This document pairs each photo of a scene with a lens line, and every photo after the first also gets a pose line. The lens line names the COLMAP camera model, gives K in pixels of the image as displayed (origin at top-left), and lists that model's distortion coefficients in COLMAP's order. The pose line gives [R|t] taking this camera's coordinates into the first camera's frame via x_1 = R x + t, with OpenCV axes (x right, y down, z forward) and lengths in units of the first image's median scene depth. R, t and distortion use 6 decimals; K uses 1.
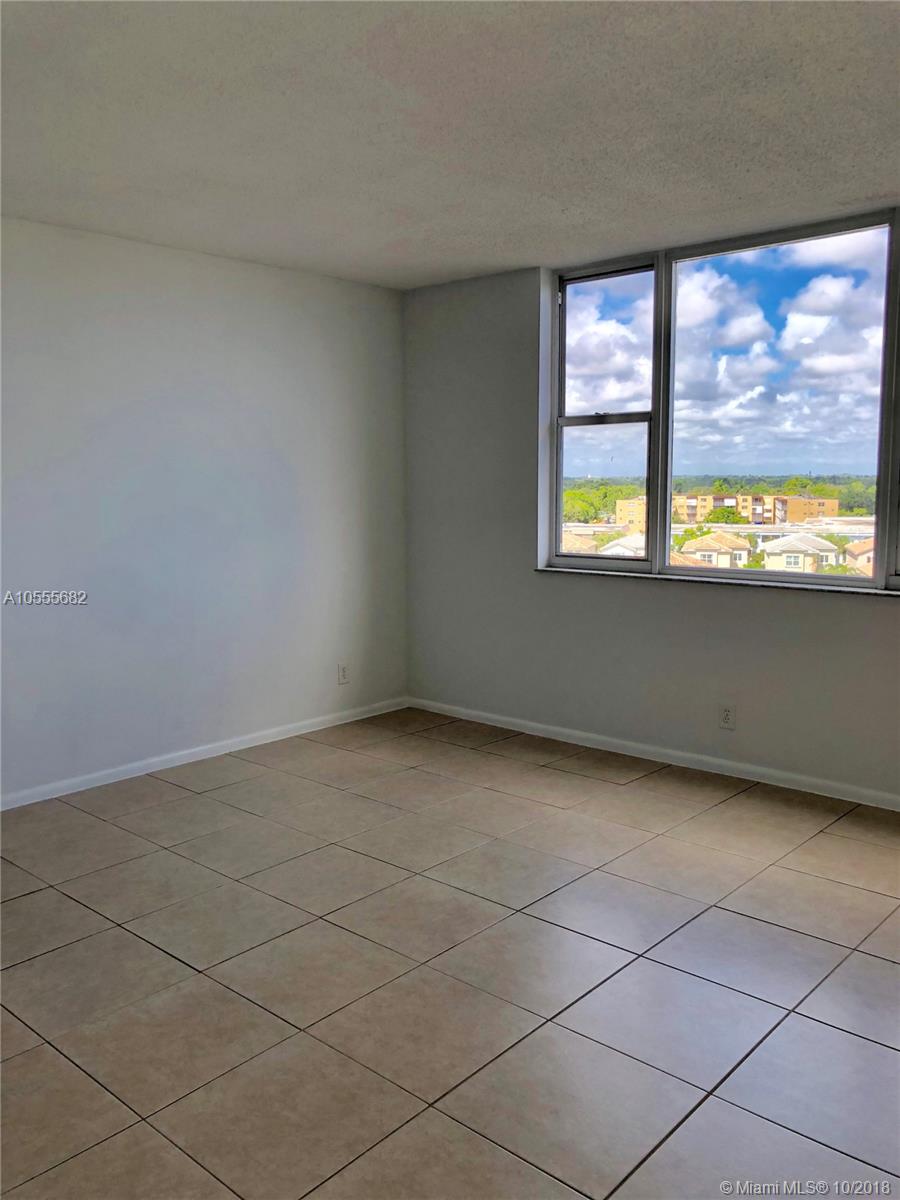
lens RADIAL K [[976.3, 0, 442.8], [0, 976.3, 602.1], [0, 0, 1]] dist [0.043457, -0.042313]
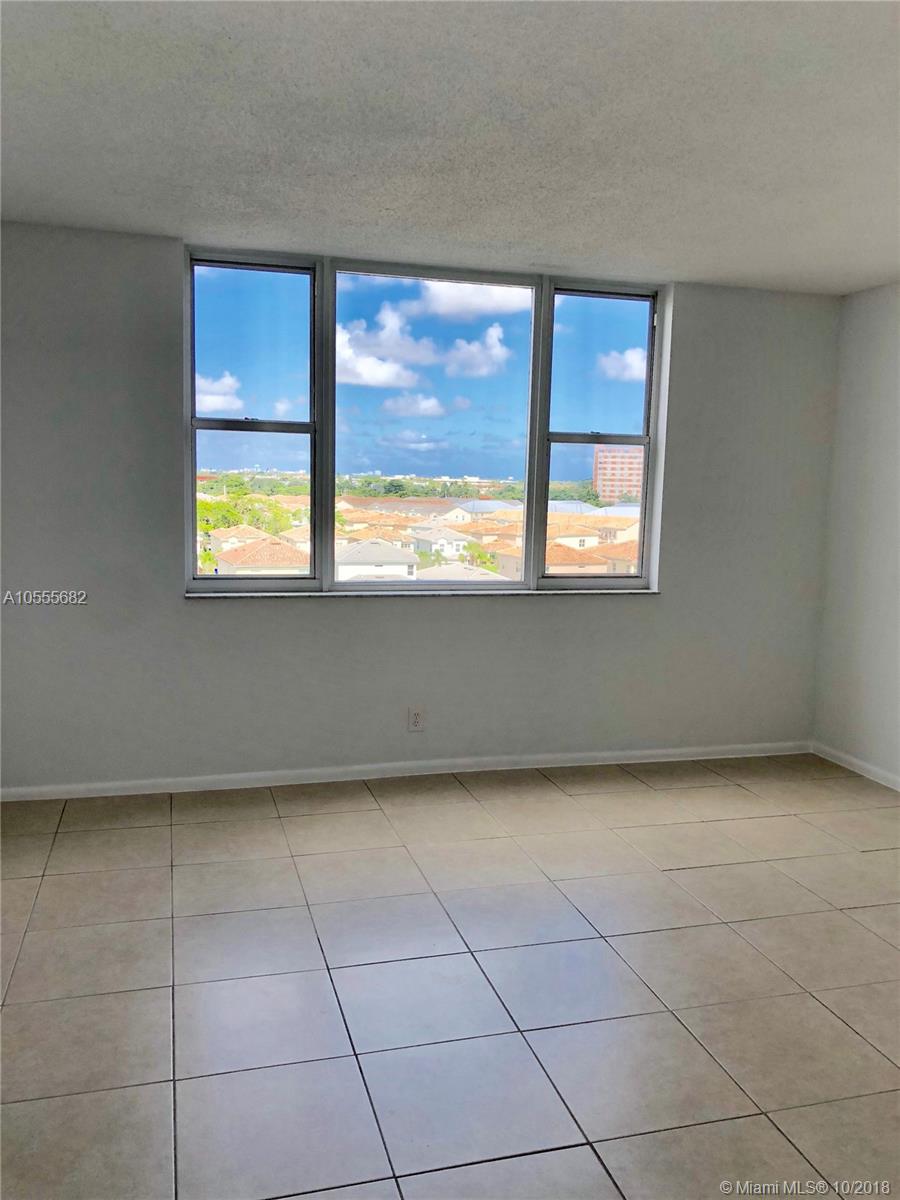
lens RADIAL K [[976.3, 0, 445.4], [0, 976.3, 612.1], [0, 0, 1]] dist [0.043457, -0.042313]
pose [[0.535221, -0.097448, 0.839073, -0.544436], [0.080394, 0.994691, 0.064240, -0.062497], [-0.840878, 0.033074, 0.540213, 0.384088]]
